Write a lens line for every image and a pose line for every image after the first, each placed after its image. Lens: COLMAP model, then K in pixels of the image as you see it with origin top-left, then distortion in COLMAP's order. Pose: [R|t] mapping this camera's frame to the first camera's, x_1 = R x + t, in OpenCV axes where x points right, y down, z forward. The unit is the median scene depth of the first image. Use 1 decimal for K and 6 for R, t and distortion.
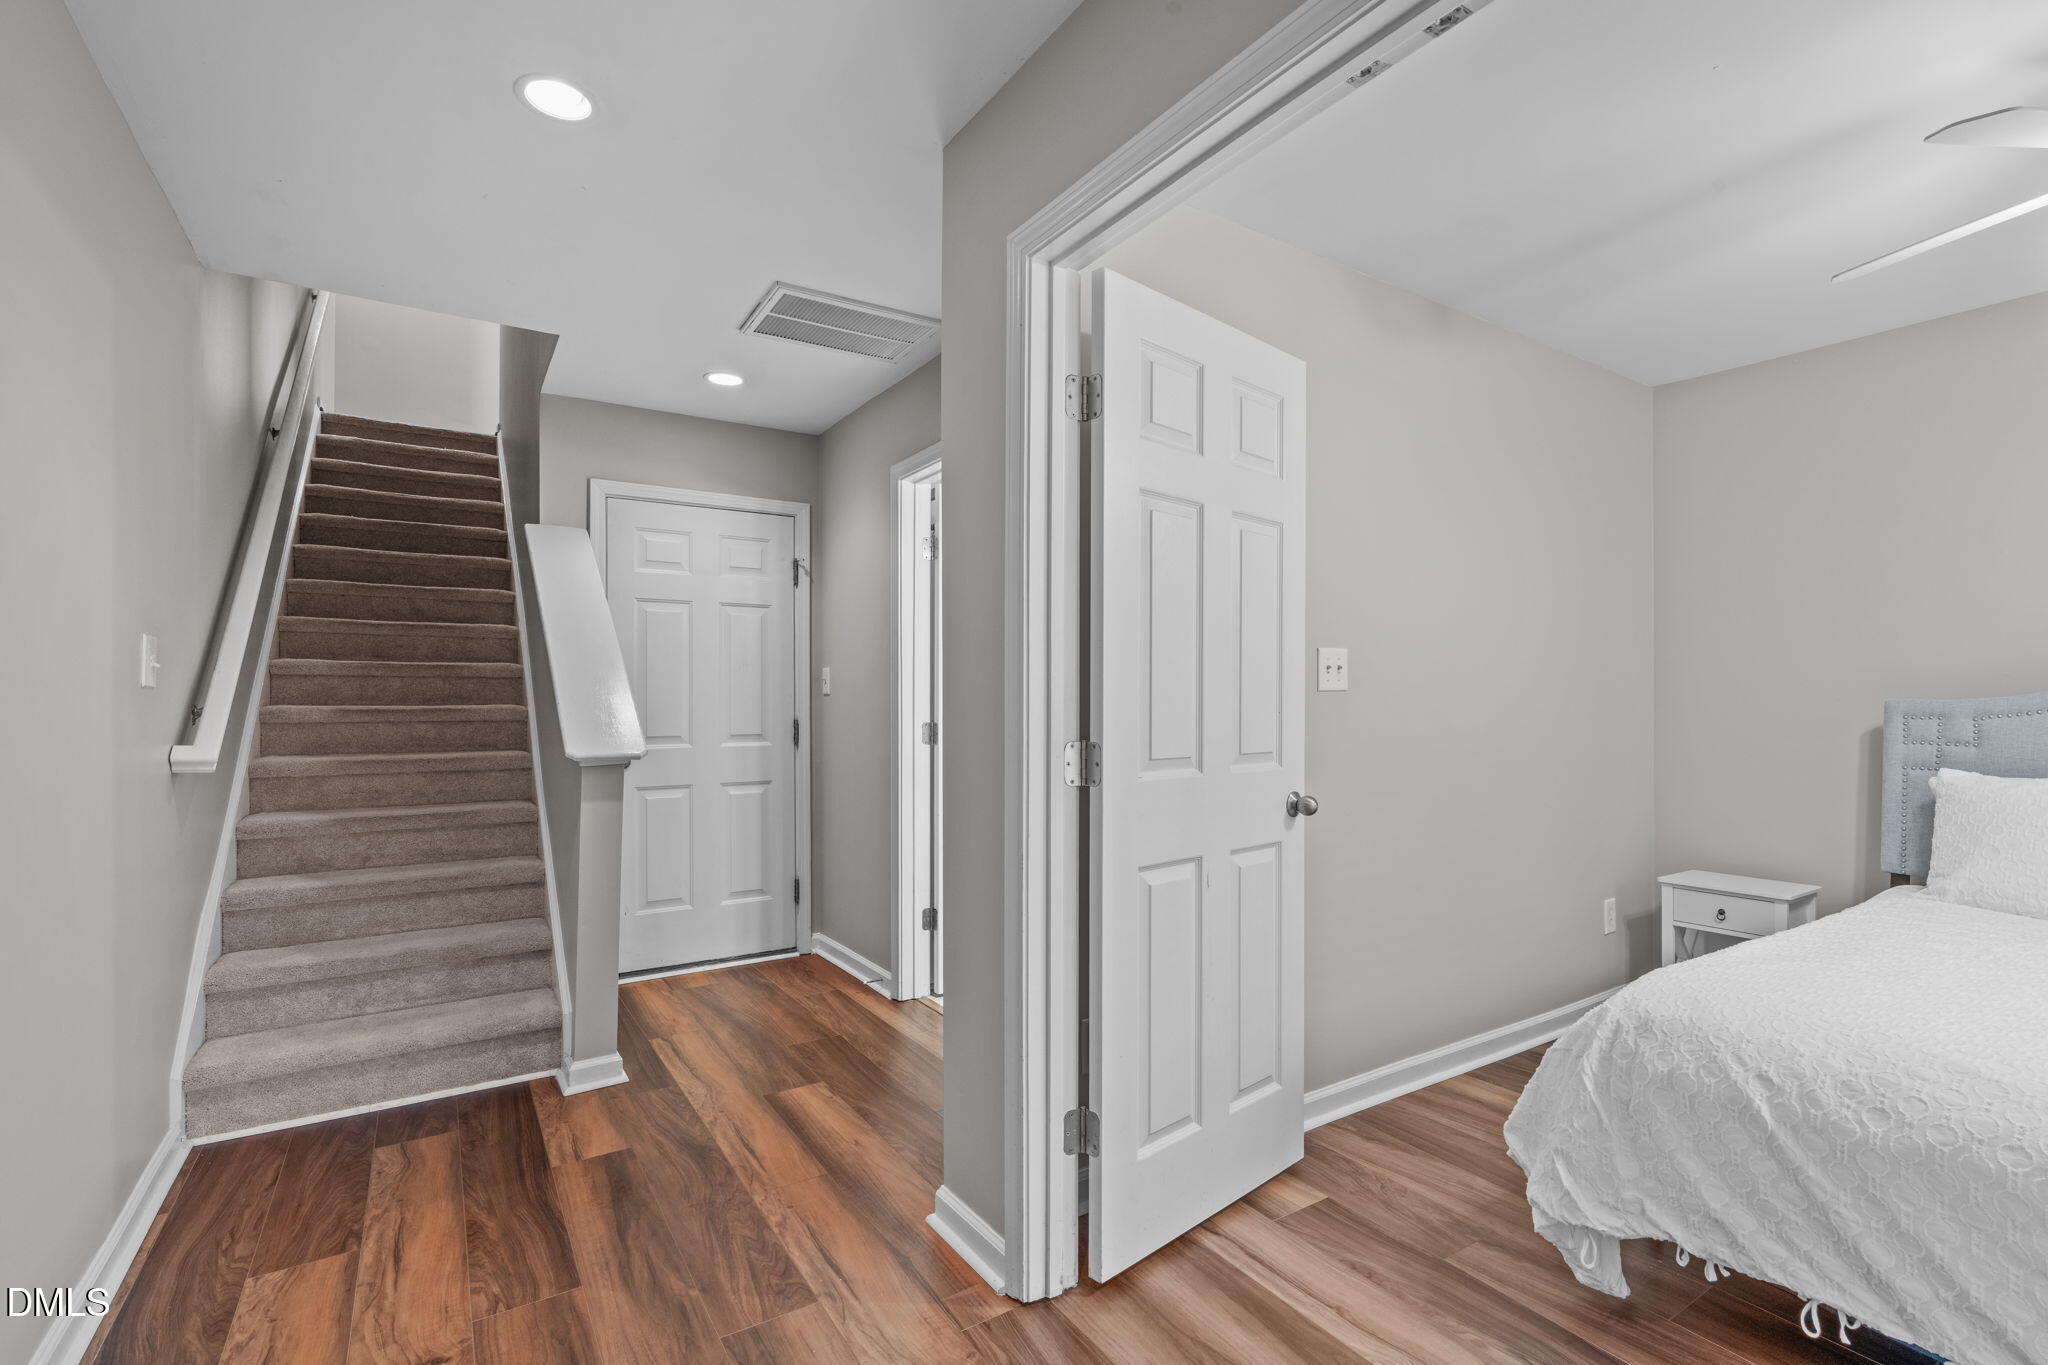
lens RADIAL K [[927.8, 0, 1024.6], [0, 927.8, 692.7], [0, 0, 1]] dist [-0.009600, 0.001478]
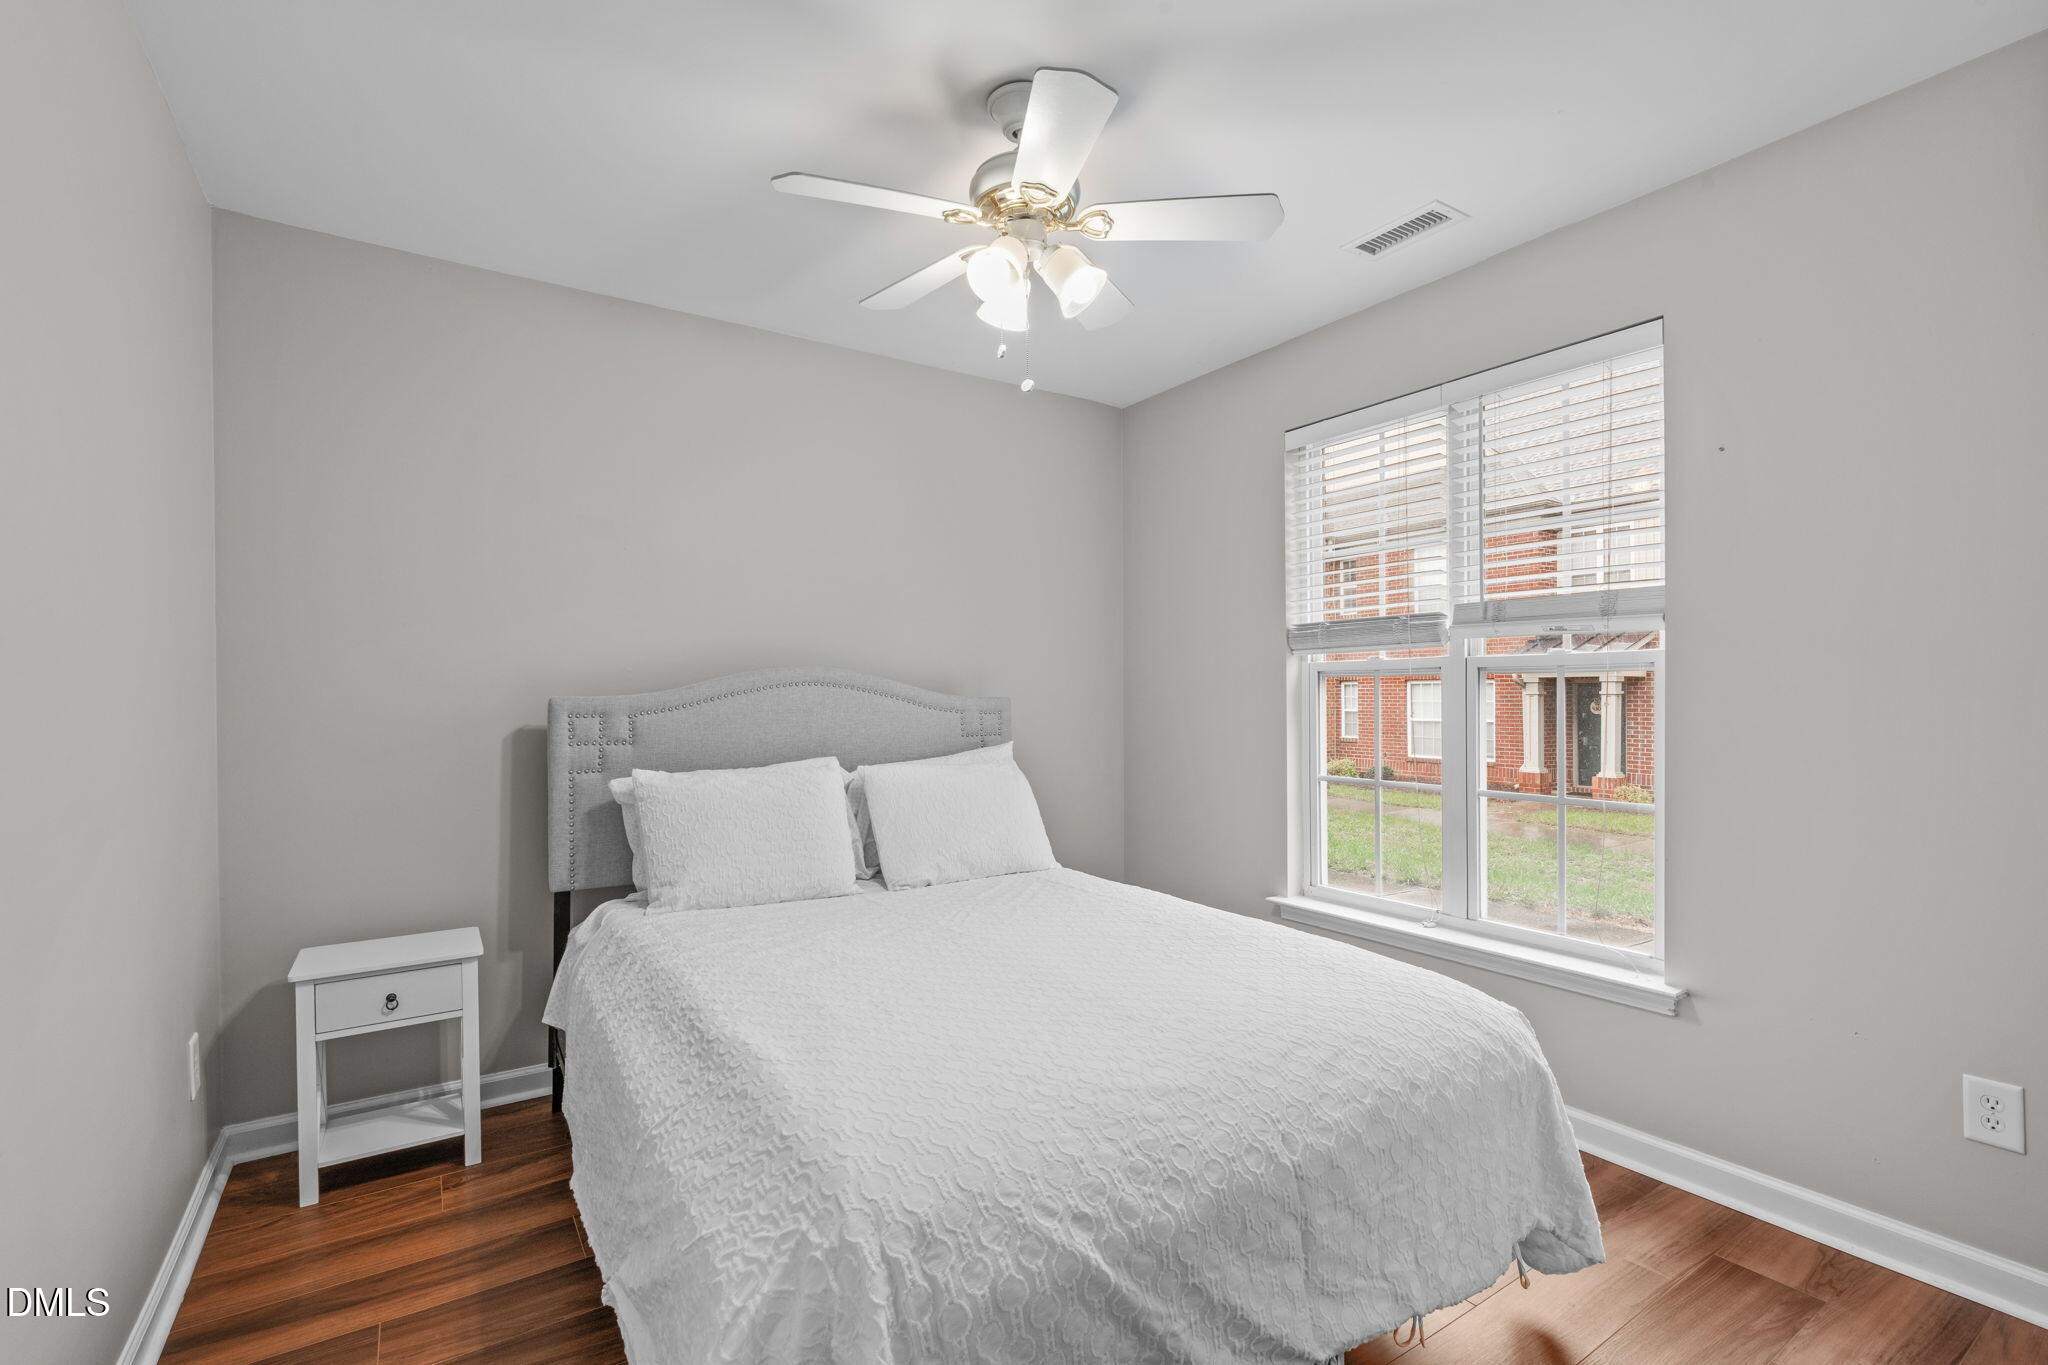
lens RADIAL K [[927.8, 0, 1027.1], [0, 927.8, 691.0], [0, 0, 1]] dist [-0.009600, 0.001478]
pose [[-0.019637, -0.000138, 0.999807, 0.045928], [-0.000876, 1.000000, 0.000120, 0.001679], [-0.999807, -0.000873, -0.019637, 0.662795]]
